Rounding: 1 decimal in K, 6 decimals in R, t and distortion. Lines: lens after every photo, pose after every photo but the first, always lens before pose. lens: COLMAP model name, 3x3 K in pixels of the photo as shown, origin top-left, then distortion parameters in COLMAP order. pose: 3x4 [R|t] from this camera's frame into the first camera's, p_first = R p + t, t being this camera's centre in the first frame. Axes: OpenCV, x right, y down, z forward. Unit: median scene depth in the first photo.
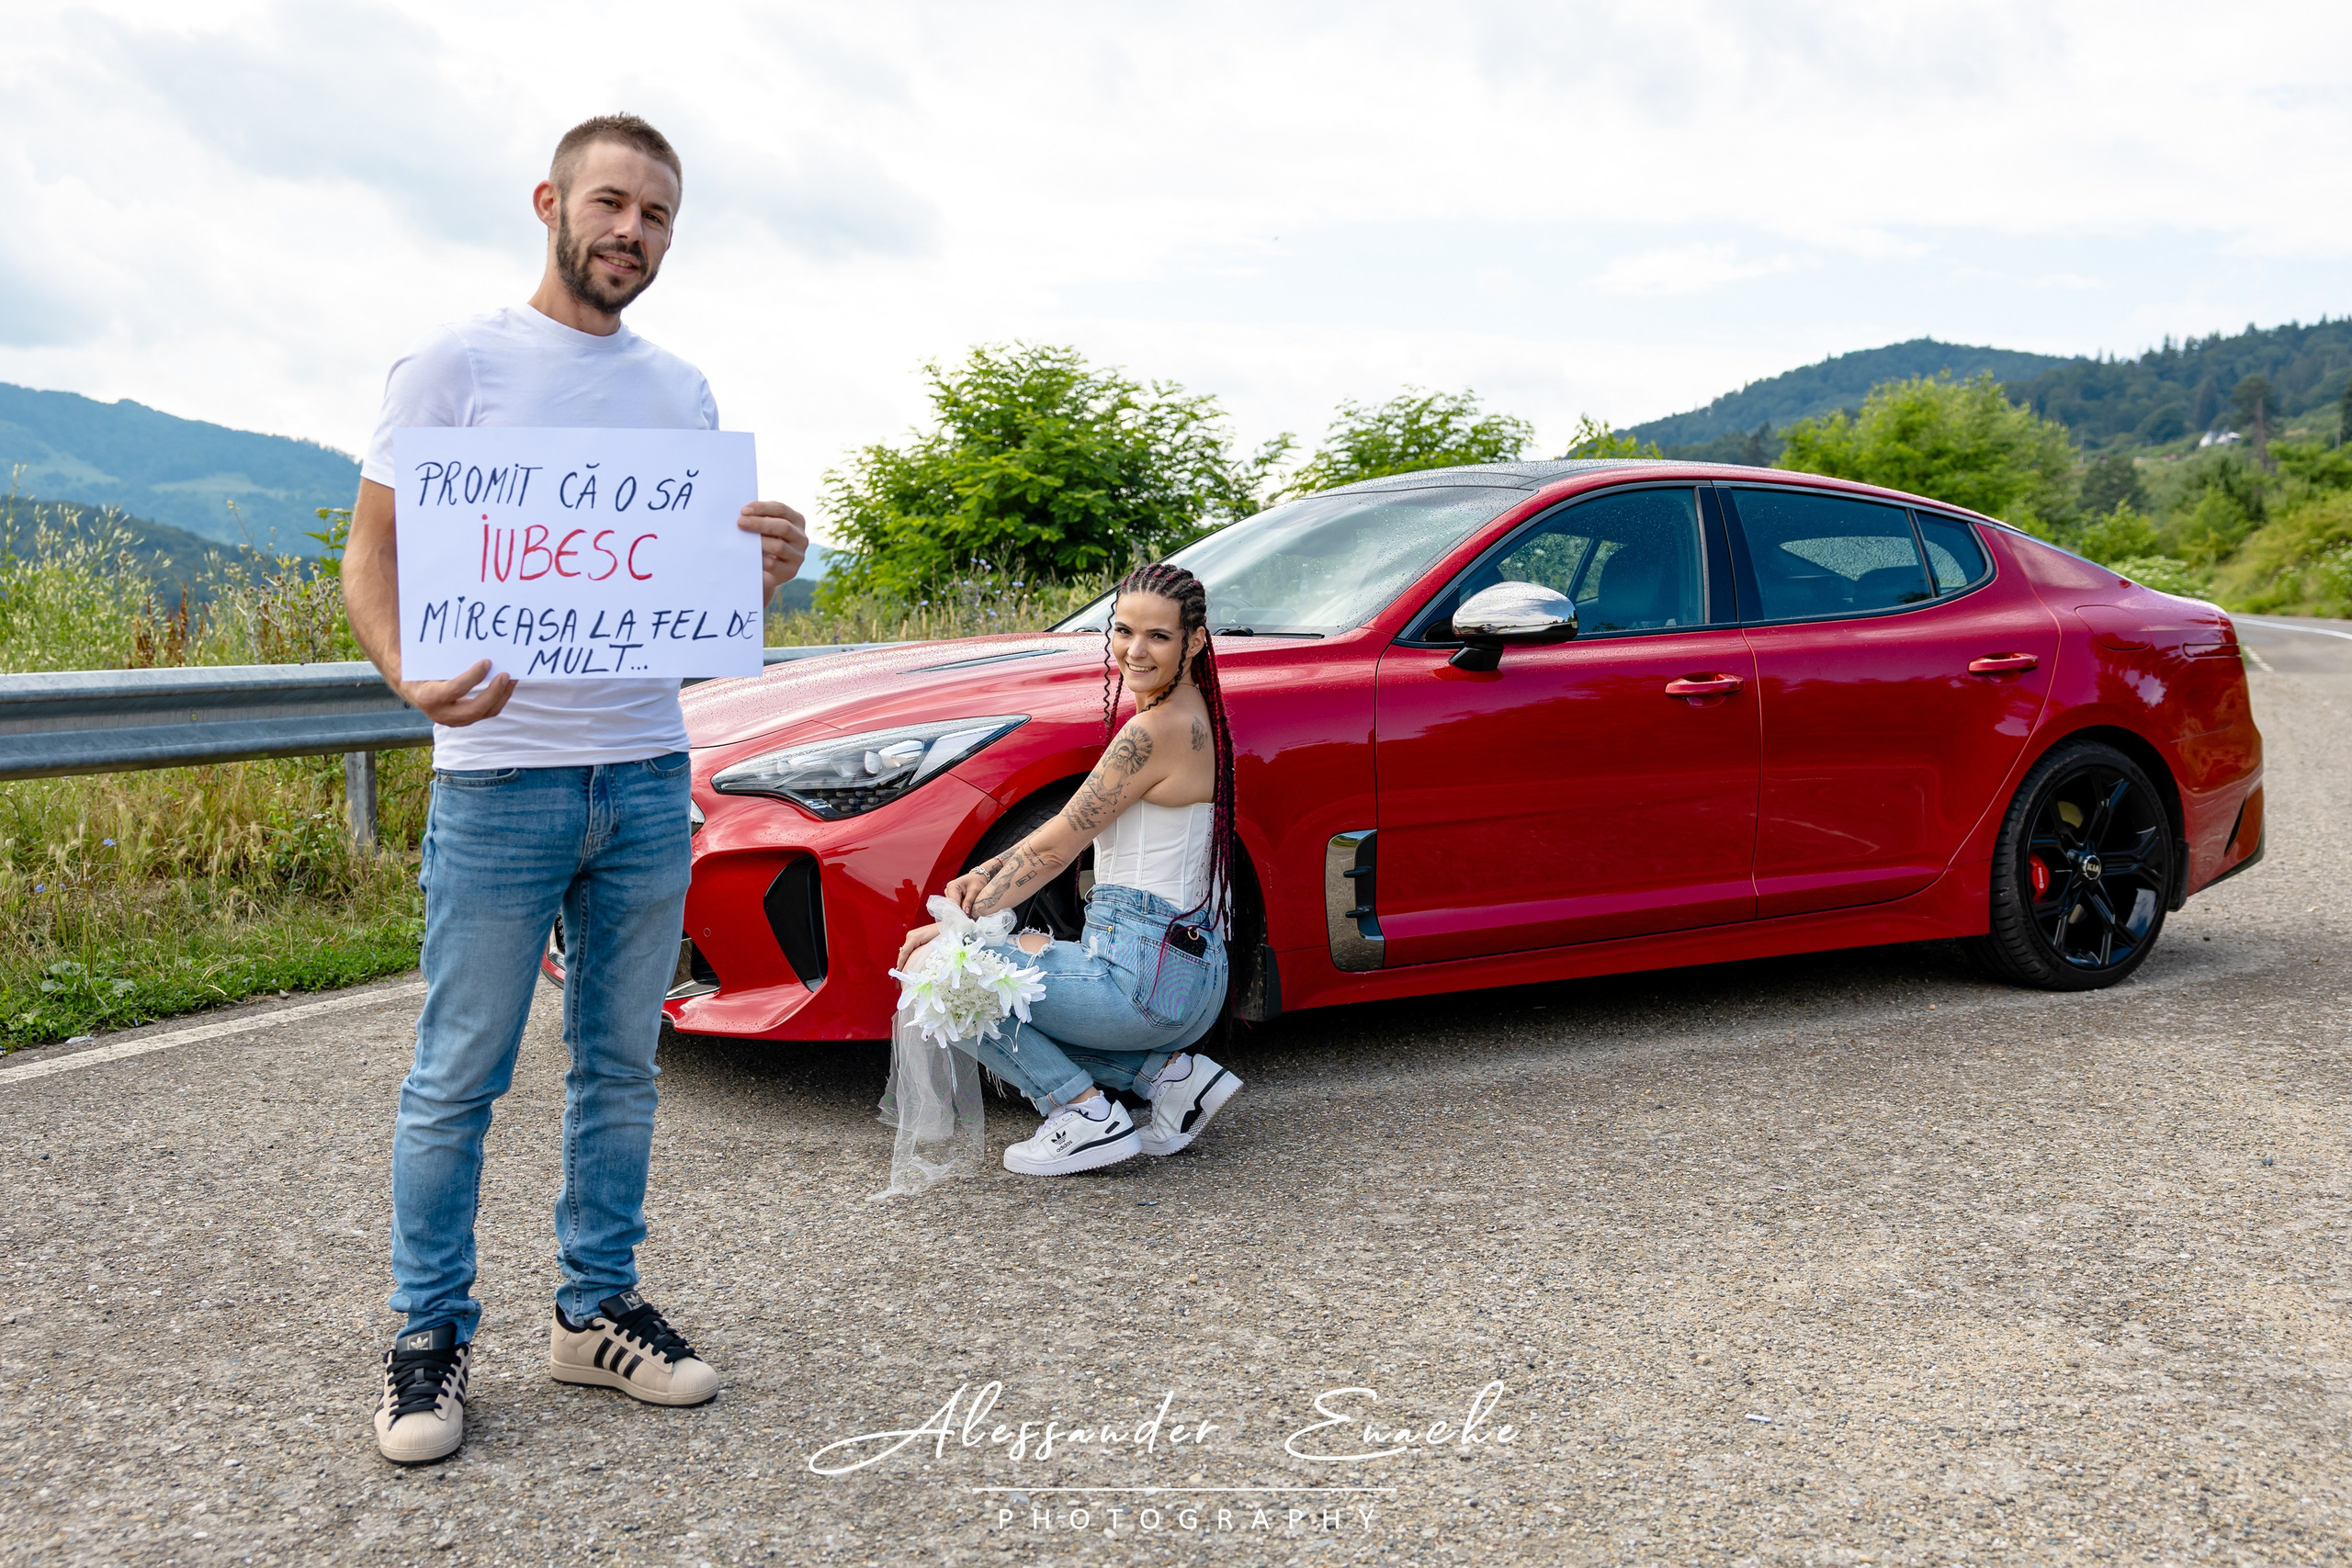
lens RADIAL K [[2433.6, 0, 1071.5], [0, 2433.6, 736.2], [0, 0, 1]] dist [-0.002163, 0.000000]
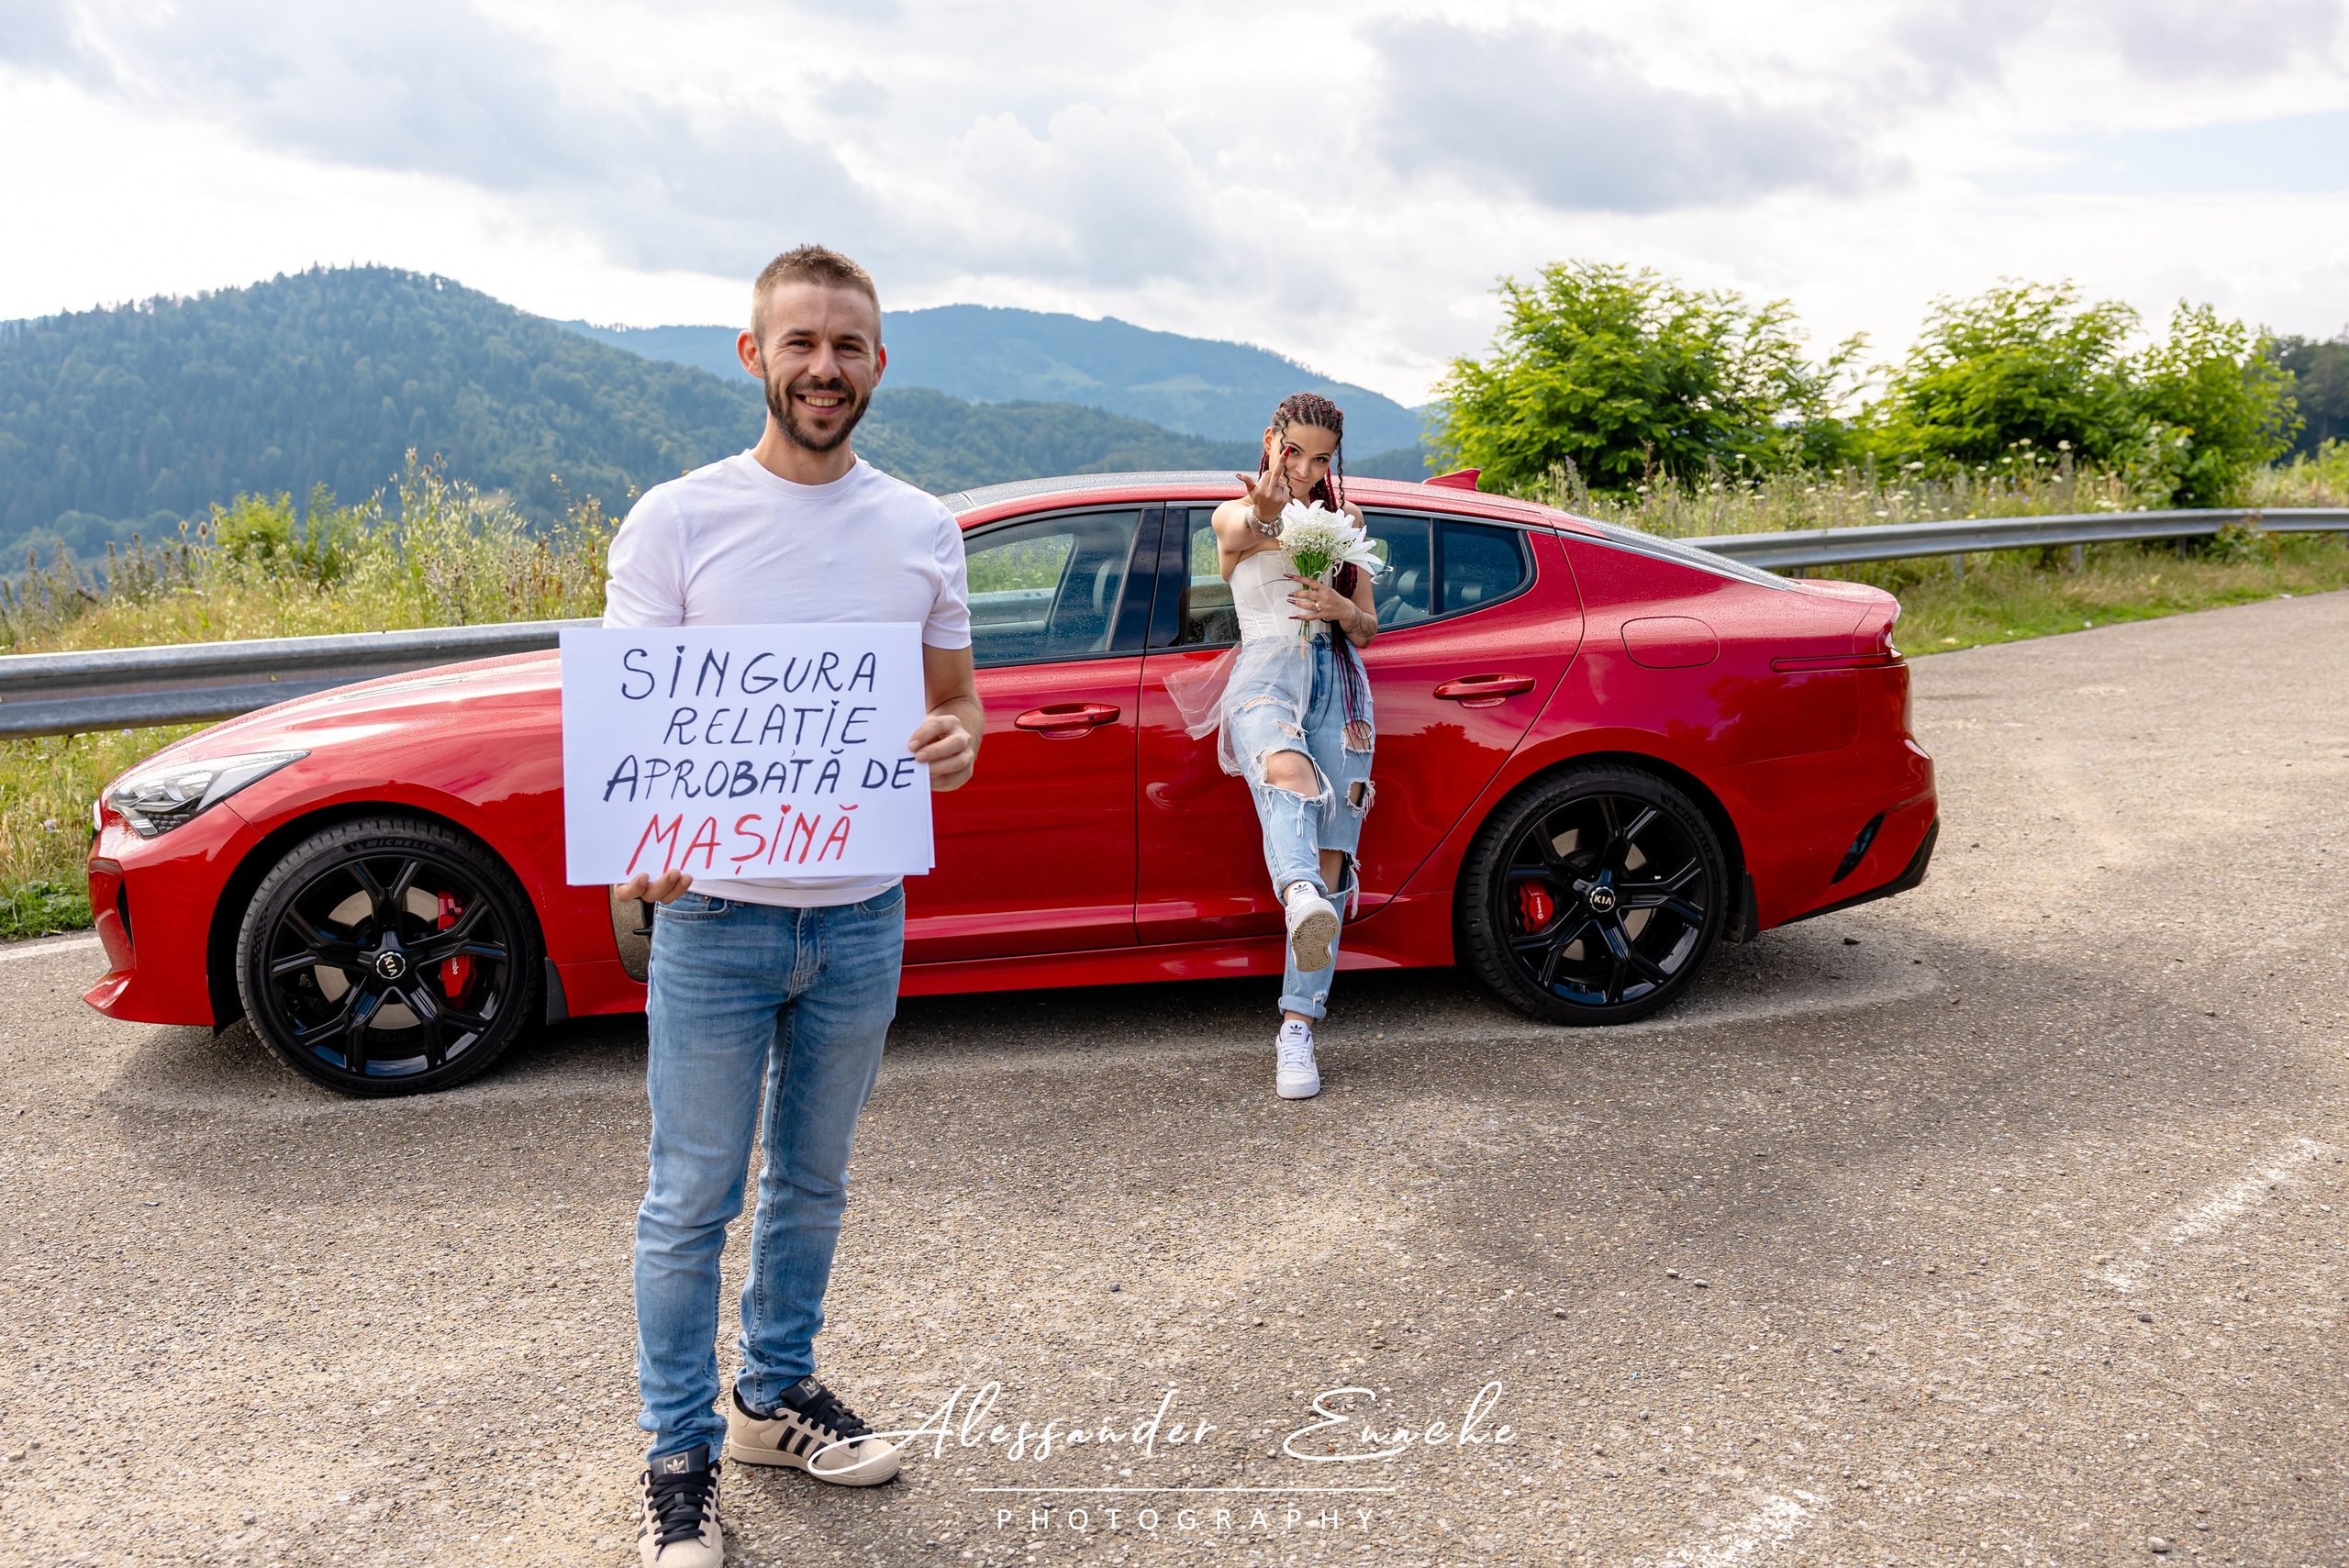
lens RADIAL K [[2083.1, 0, 1110.3], [0, 2083.1, 789.1], [0, 0, 1]] dist [-0.016236, 0.010531]
pose [[0.928061, 0.035881, -0.370695, 0.127230], [-0.000138, 0.995381, 0.096000, -0.015612], [0.372428, -0.089043, 0.923780, 0.043955]]
